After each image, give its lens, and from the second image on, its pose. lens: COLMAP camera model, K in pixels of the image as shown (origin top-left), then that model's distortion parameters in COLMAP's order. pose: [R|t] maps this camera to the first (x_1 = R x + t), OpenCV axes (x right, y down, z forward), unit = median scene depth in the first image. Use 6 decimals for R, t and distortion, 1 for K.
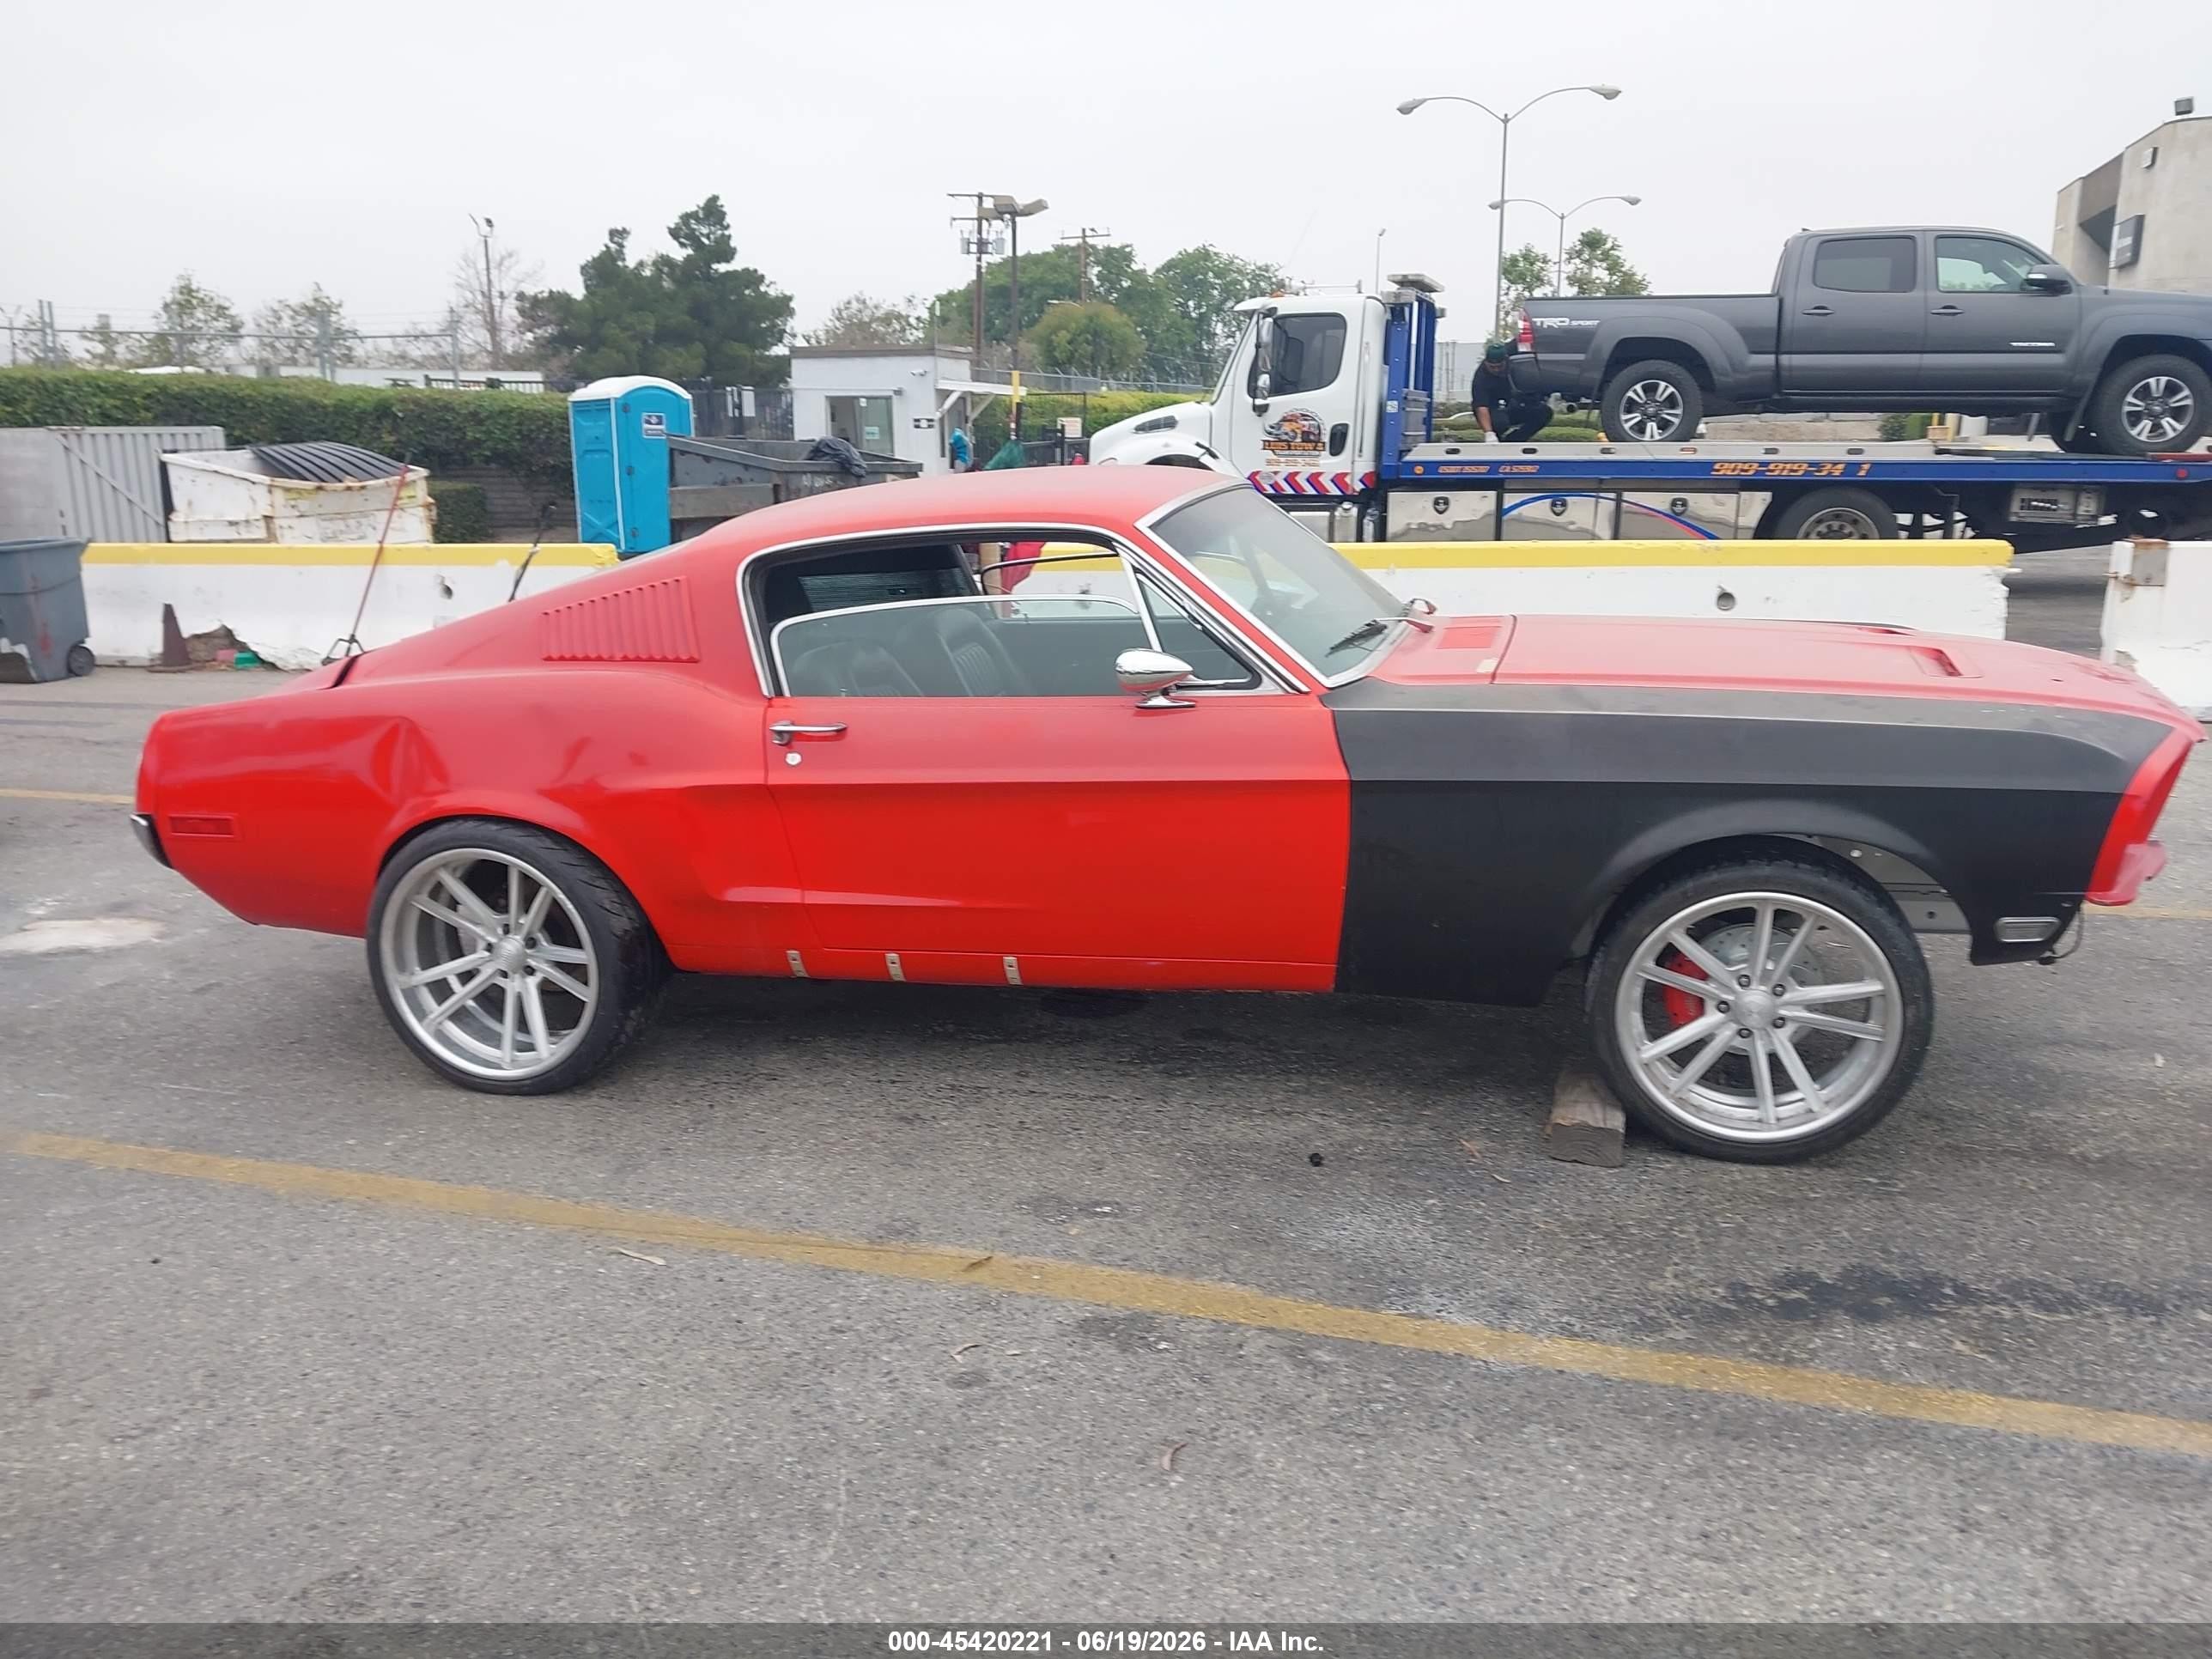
lens RADIAL K [[1743.3, 0, 1124.9], [0, 1743.3, 826.3], [0, 0, 1]] dist [0.010920, -0.006685]
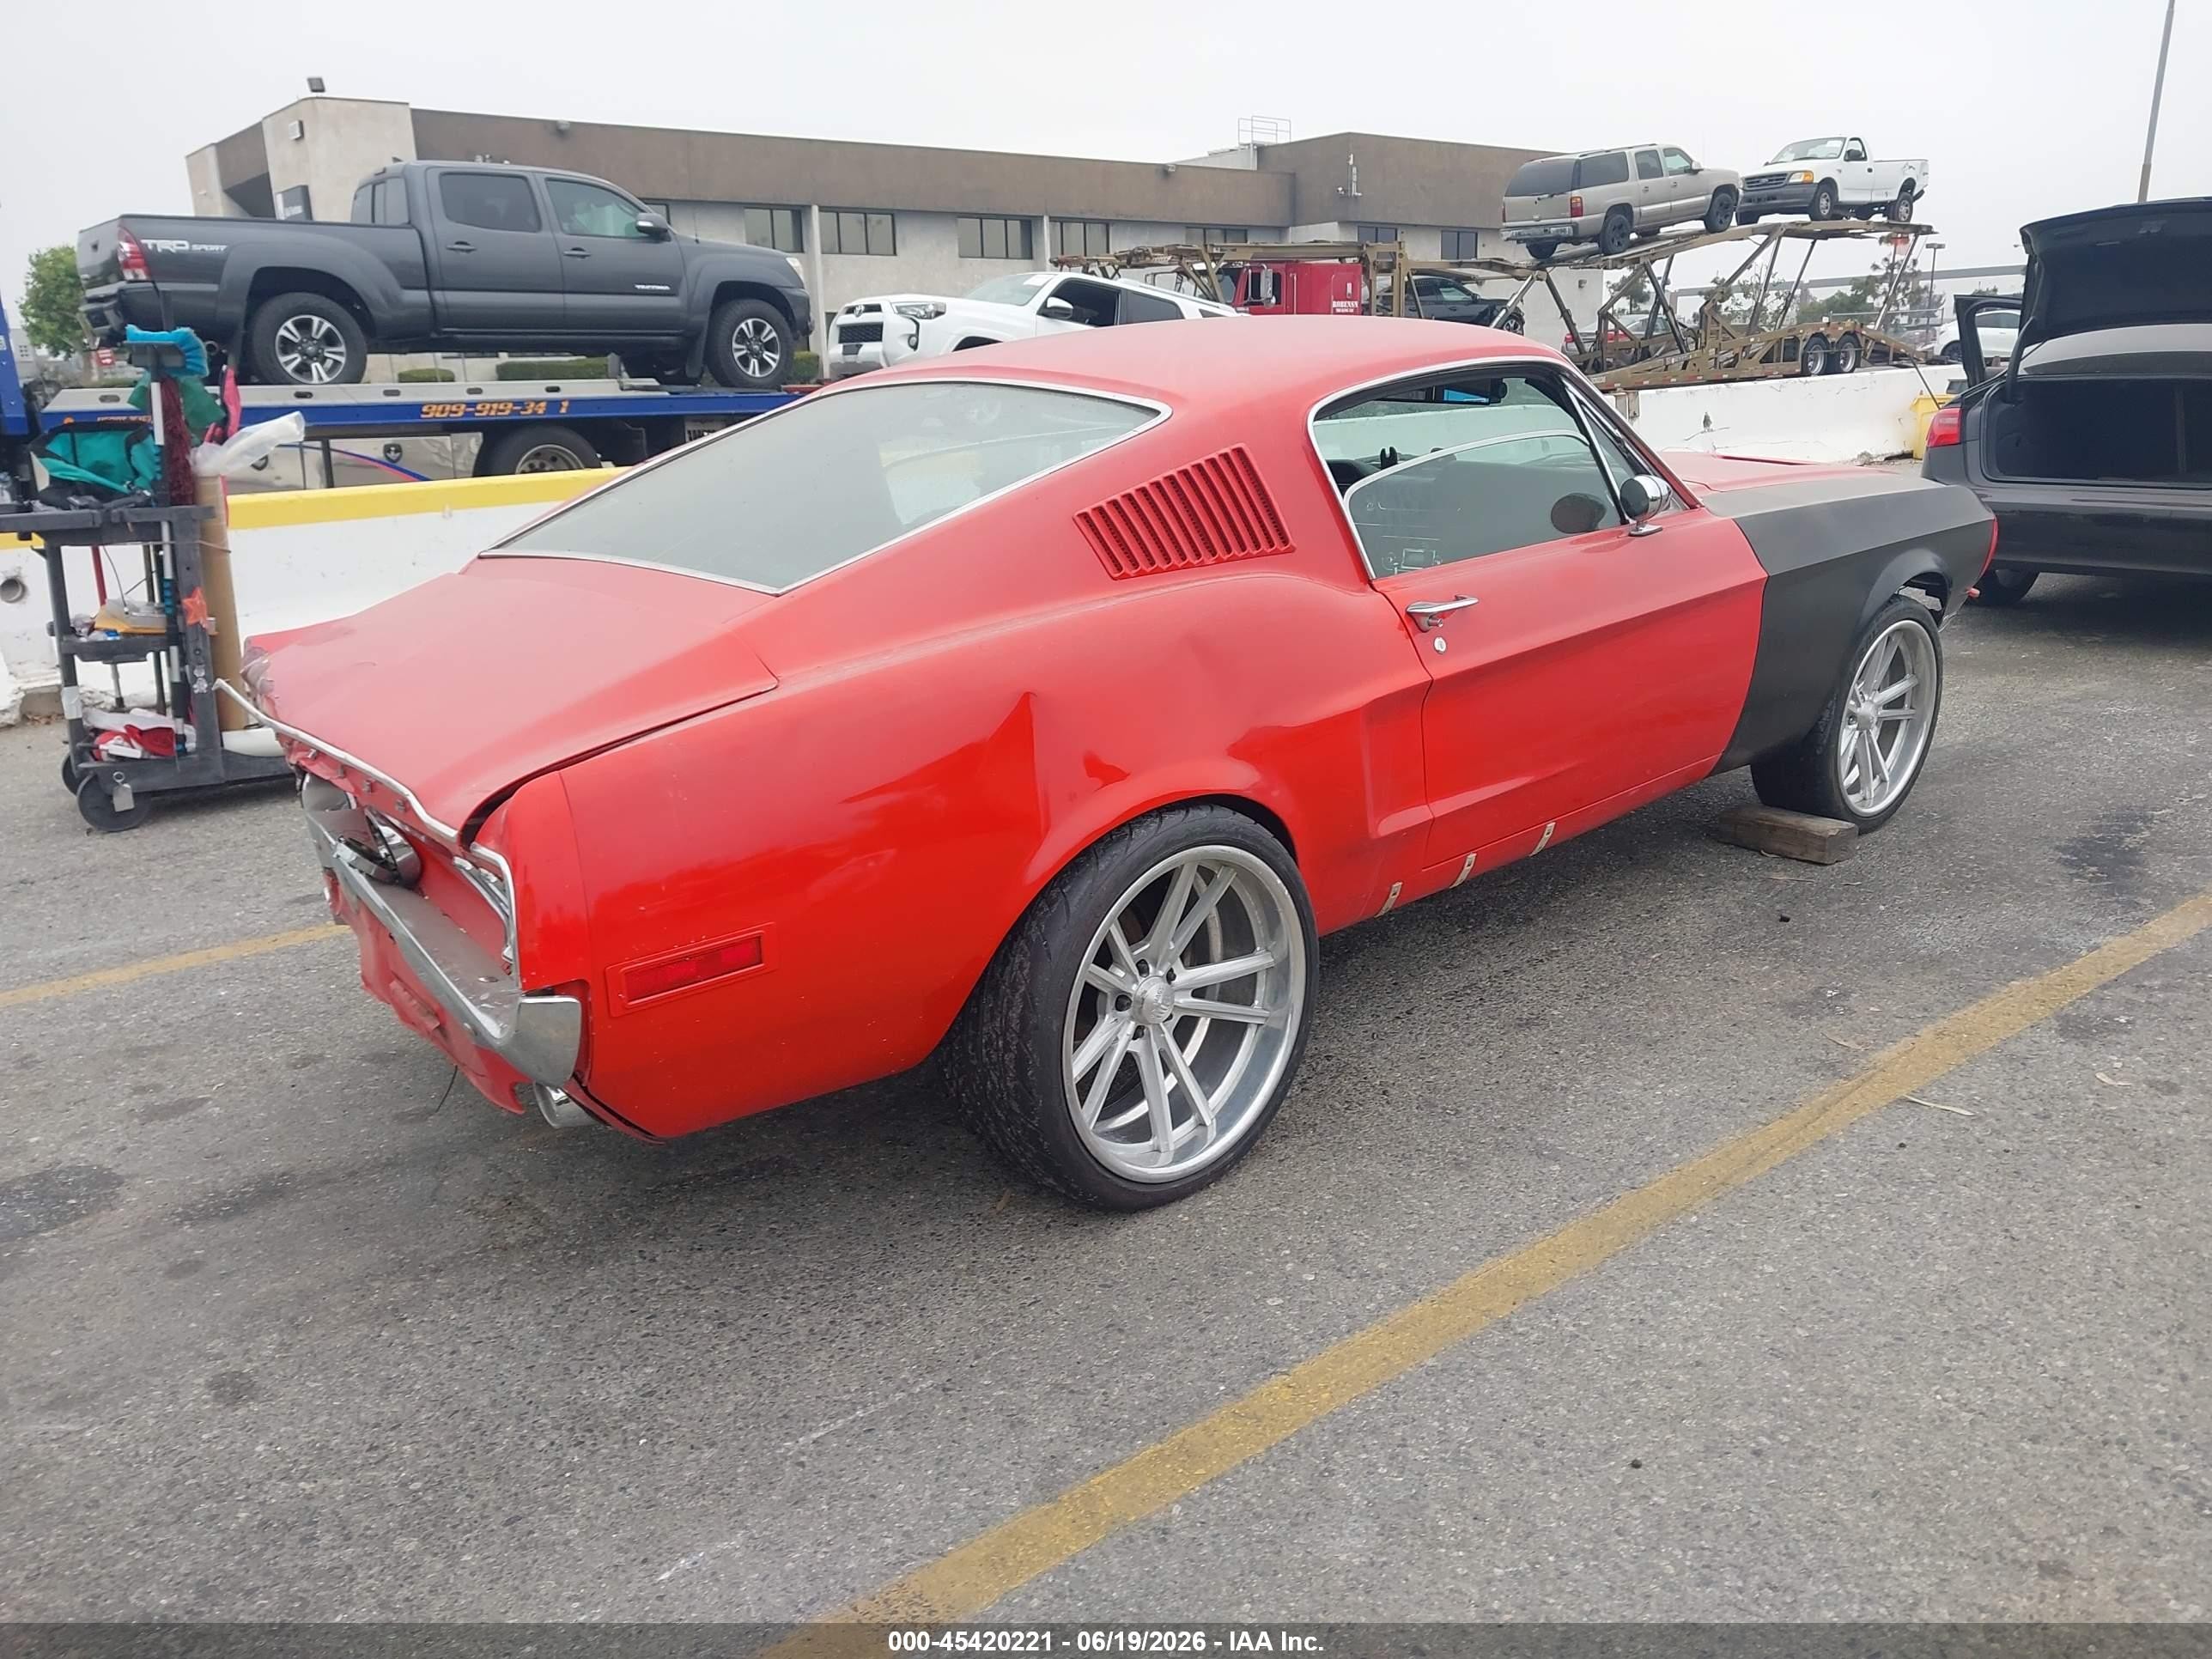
lens RADIAL K [[1743.3, 0, 1124.9], [0, 1743.3, 826.3], [0, 0, 1]] dist [0.010920, -0.006685]
pose [[0.547844, -0.219765, 0.807199, -0.268586], [0.209040, 0.970232, 0.122277, -0.024389], [-0.810043, 0.101748, 0.577476, 0.178620]]
